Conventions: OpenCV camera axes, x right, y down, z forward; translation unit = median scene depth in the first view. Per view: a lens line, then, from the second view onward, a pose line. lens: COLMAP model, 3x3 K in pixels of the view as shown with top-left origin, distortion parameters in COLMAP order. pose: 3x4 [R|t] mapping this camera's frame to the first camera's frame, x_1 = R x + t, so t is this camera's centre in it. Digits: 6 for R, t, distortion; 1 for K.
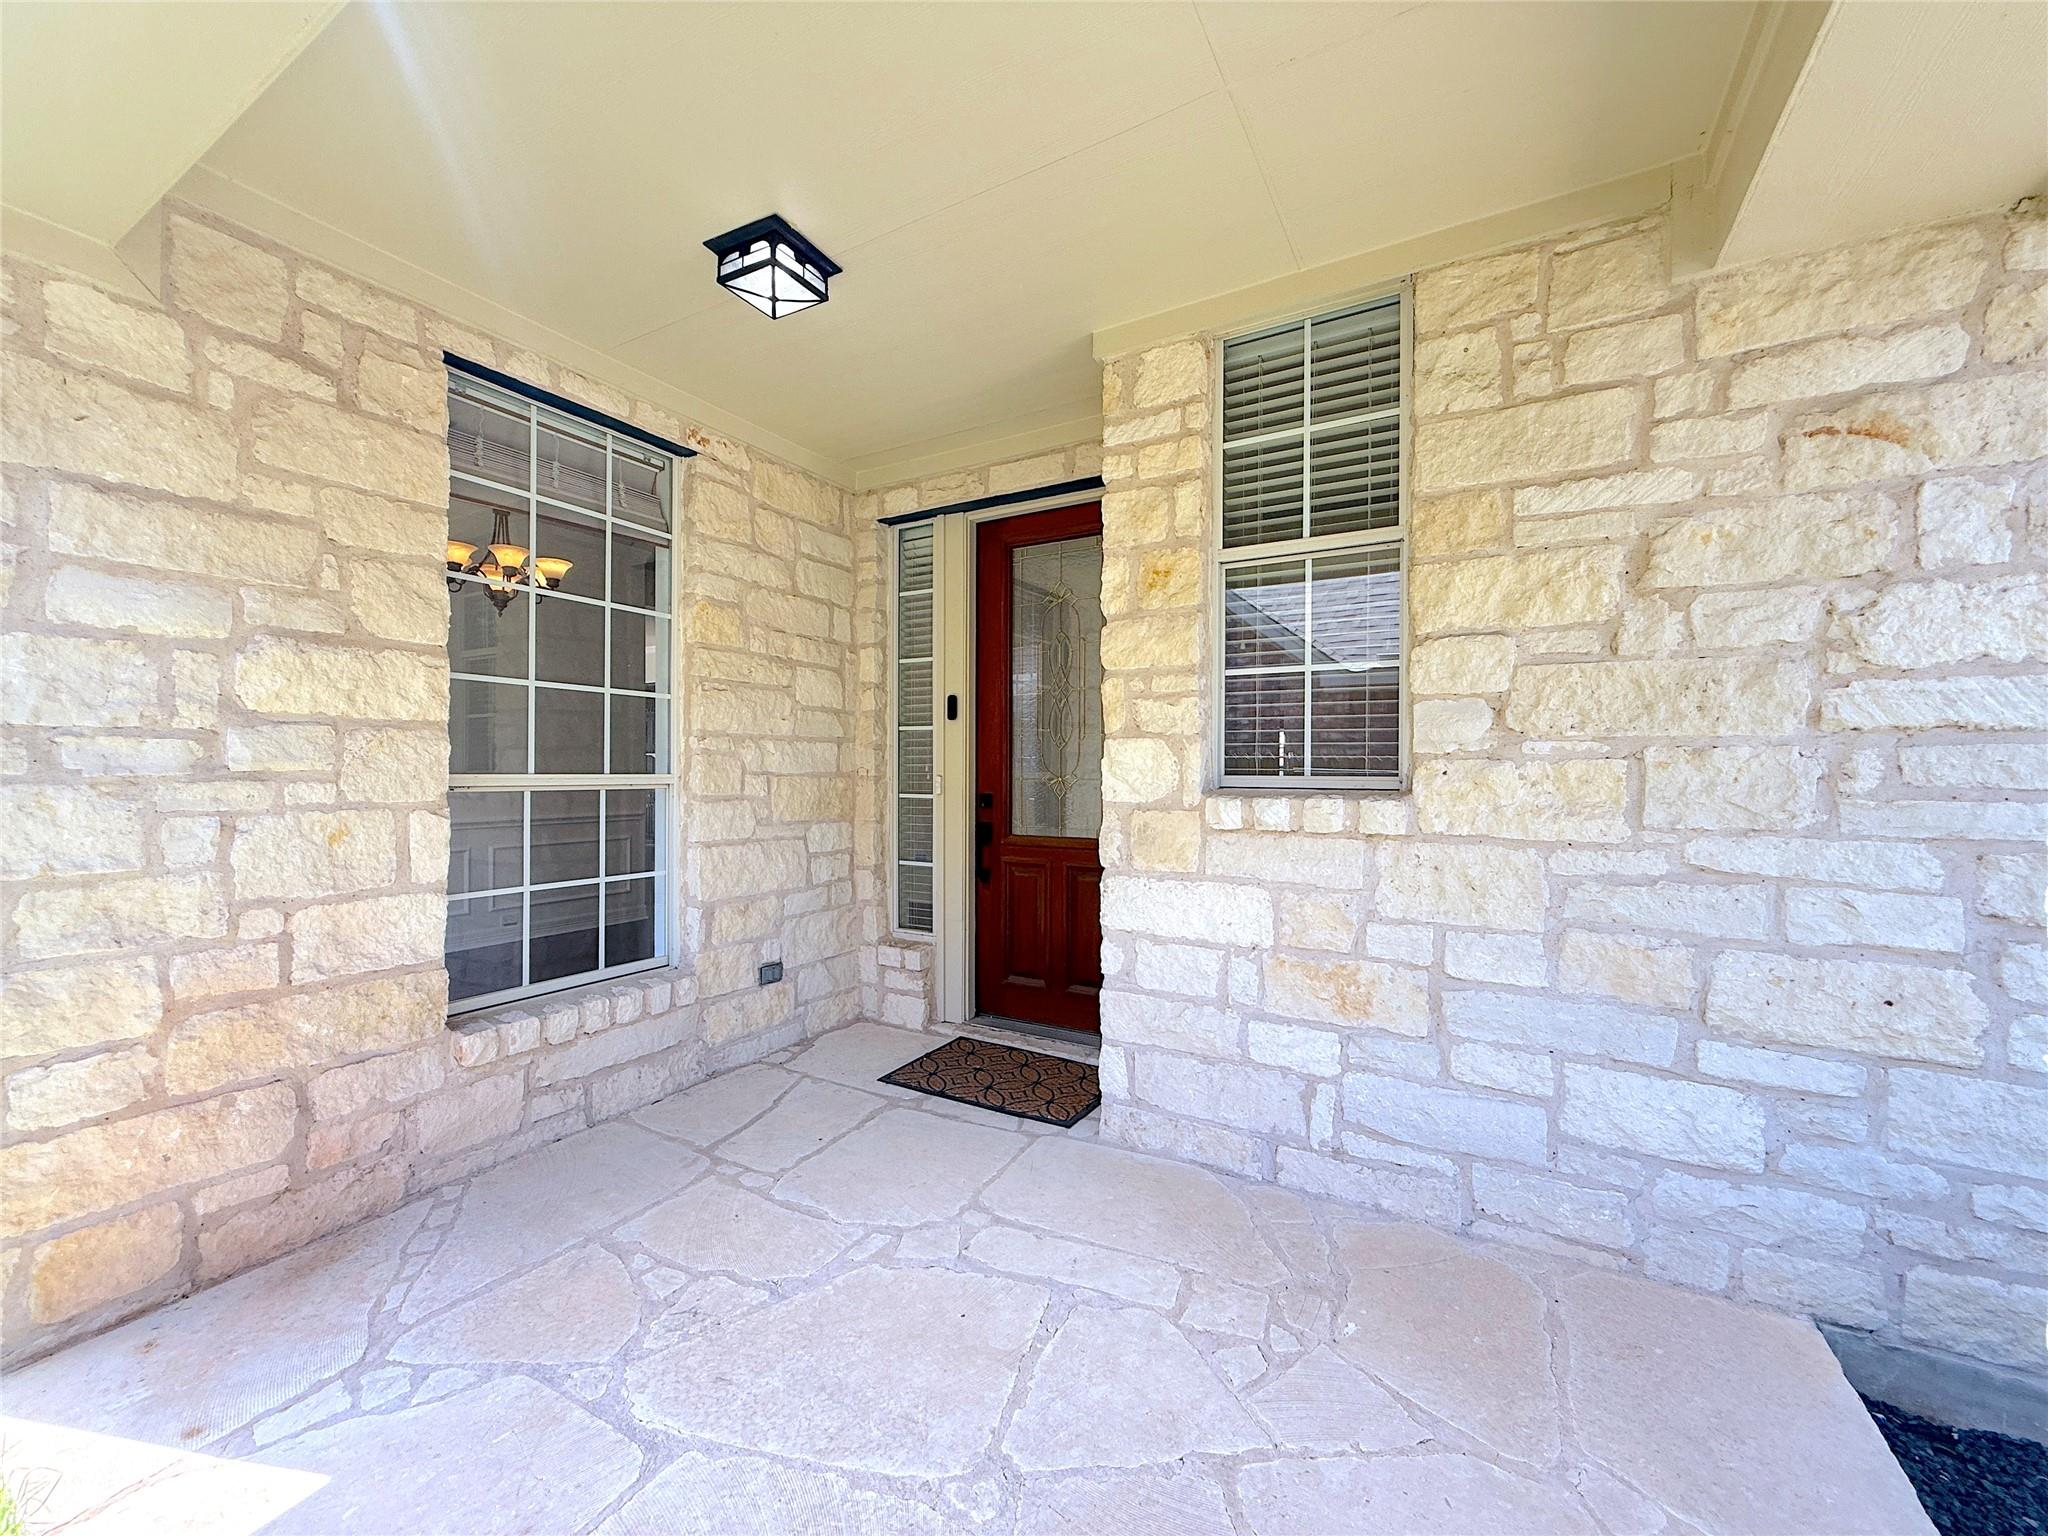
lens RADIAL K [[819.8, 0, 1017.2], [0, 819.8, 769.8], [0, 0, 1]] dist [-0.006524, 0.000553]
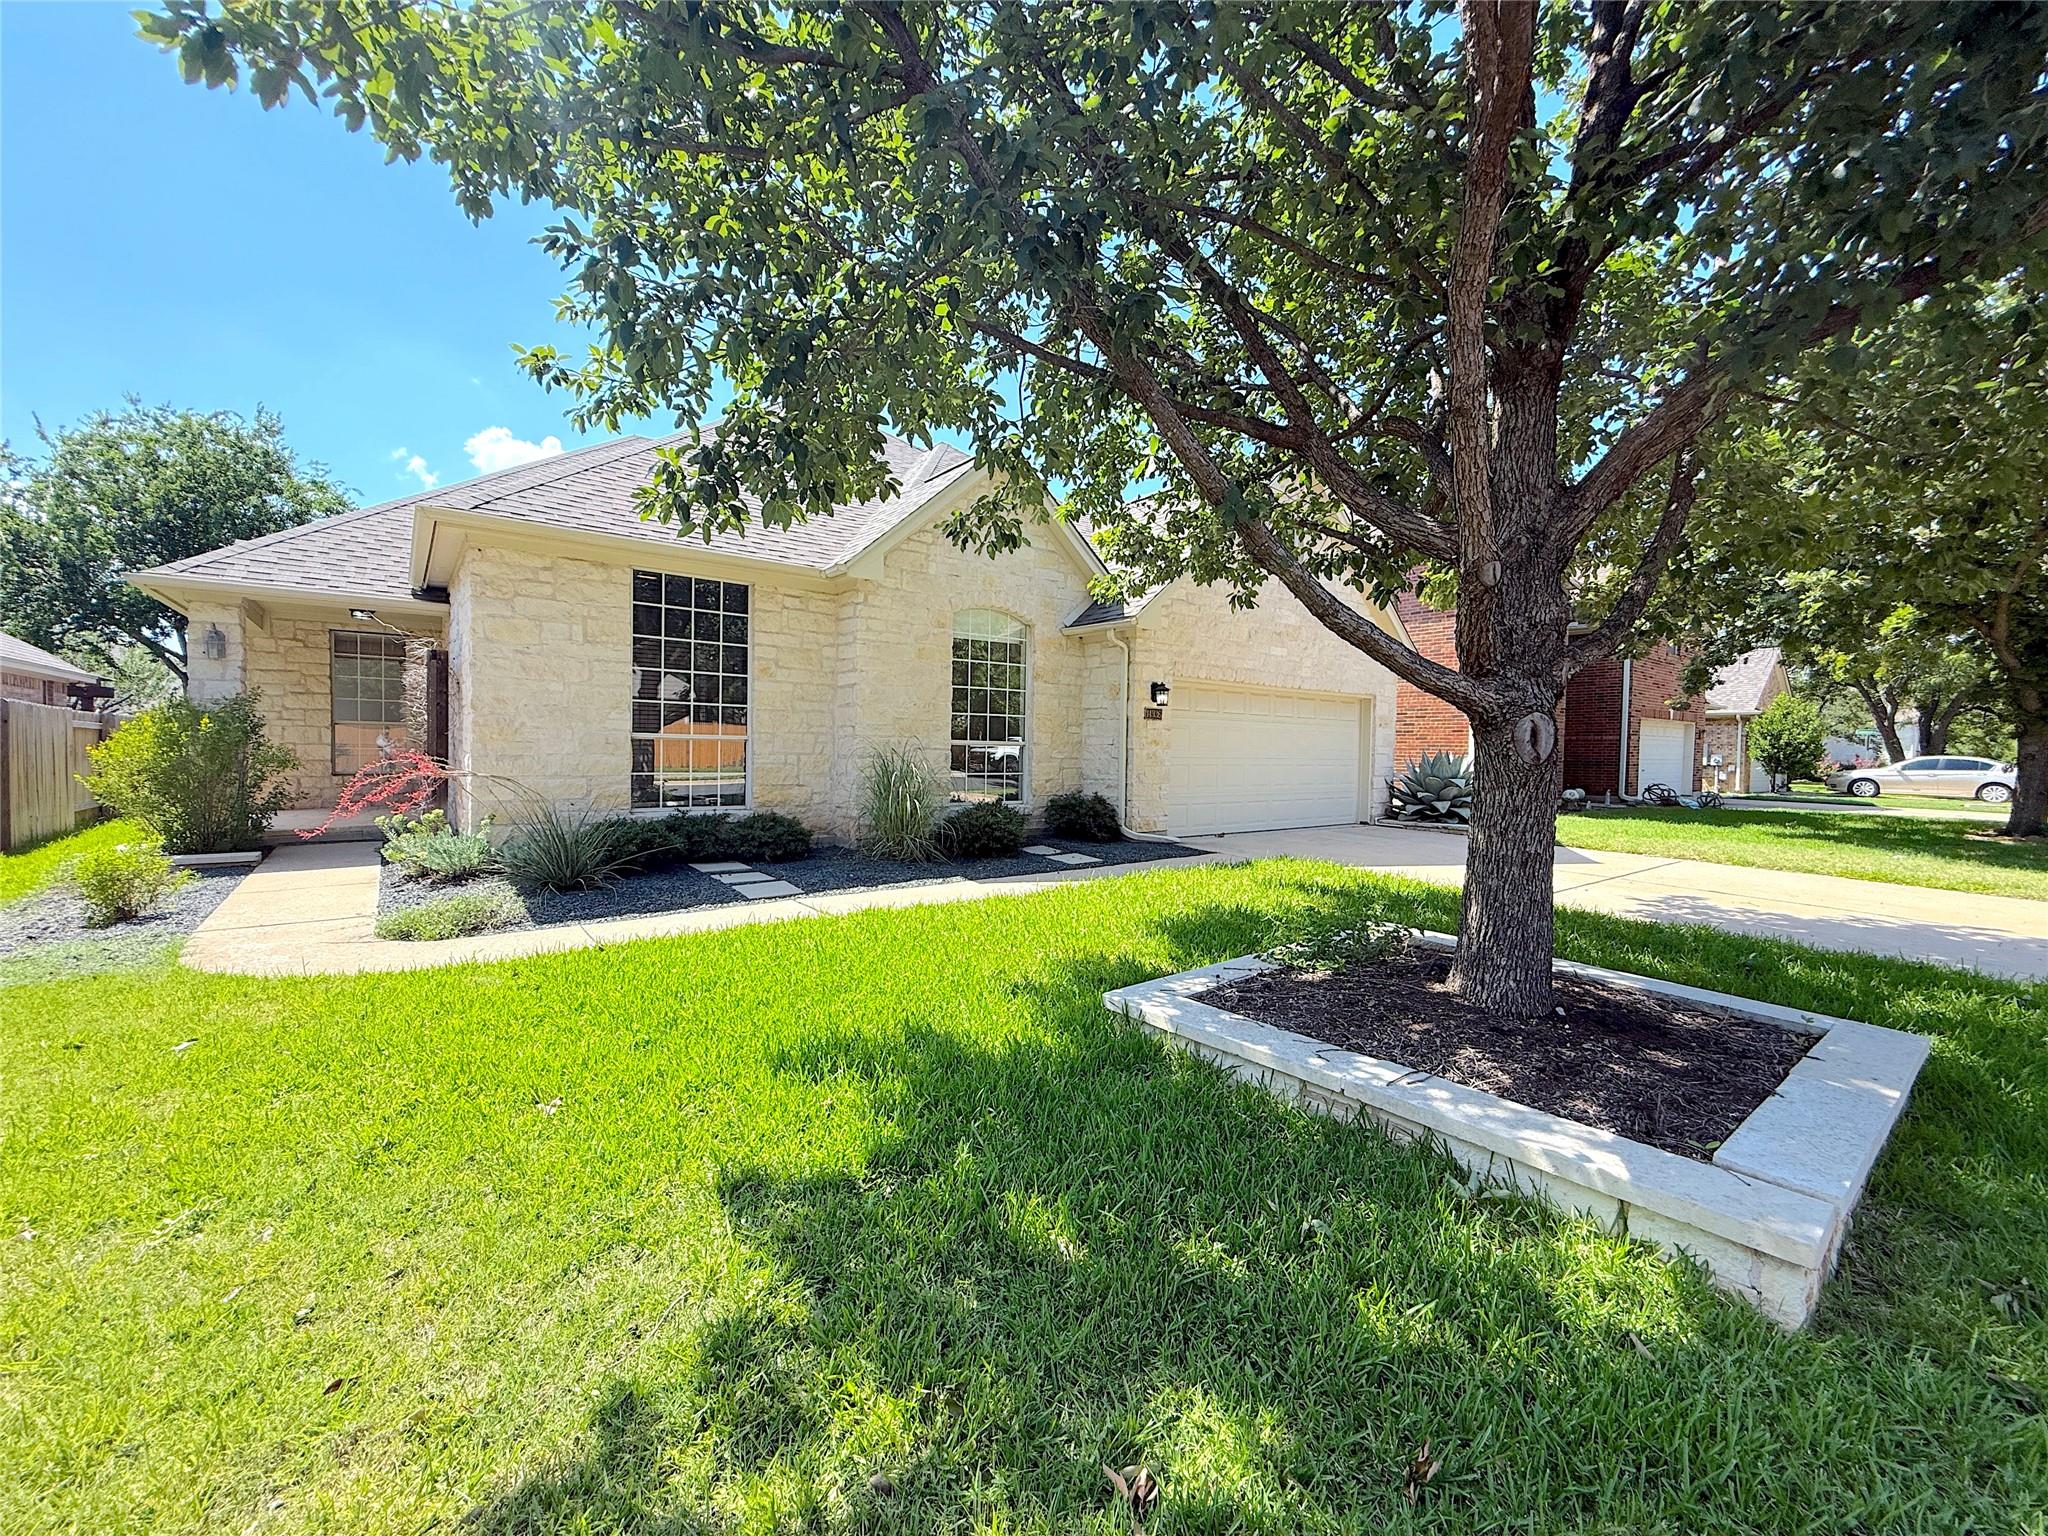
lens RADIAL K [[819.8, 0, 1024.8], [0, 819.8, 764.8], [0, 0, 1]] dist [-0.006524, 0.000553]
pose [[0.925760, 0.019055, -0.377631, 3.486642], [-0.011733, 0.999696, 0.021683, 0.082047], [0.377929, -0.015642, 0.925702, -1.338606]]
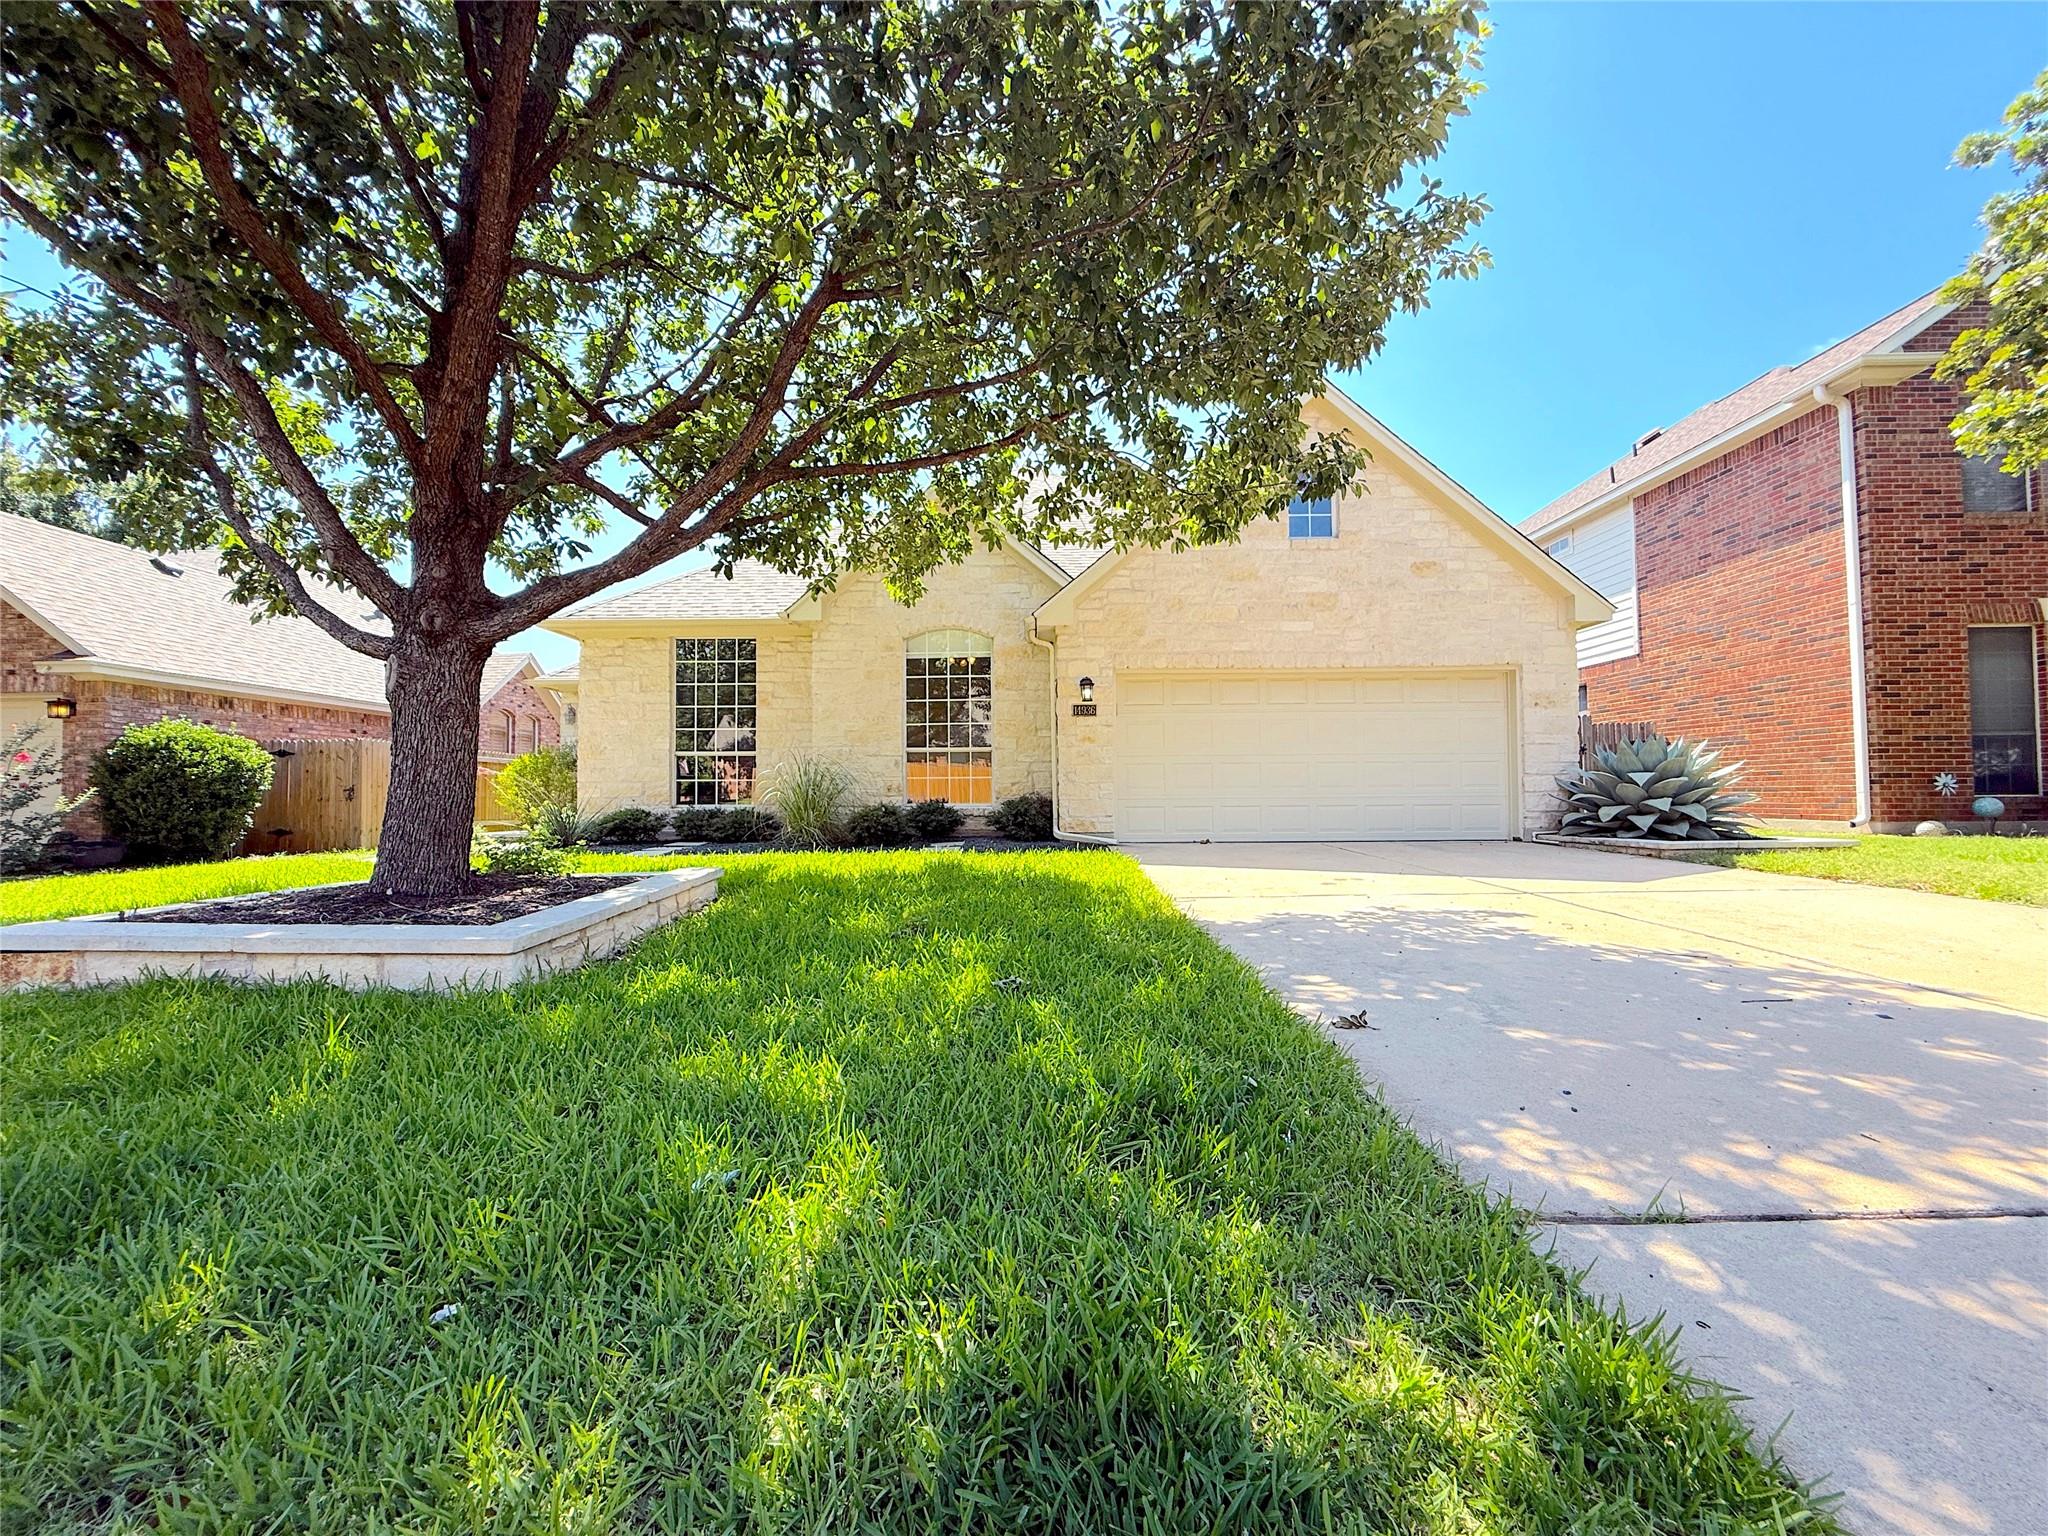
lens RADIAL K [[819.8, 0, 1015.1], [0, 819.8, 773.1], [0, 0, 1]] dist [-0.006524, 0.000553]
pose [[0.491542, -0.036138, -0.870104, 5.145798], [0.011535, 0.999321, -0.034988, 0.272205], [0.870778, 0.007162, 0.491625, -0.041807]]
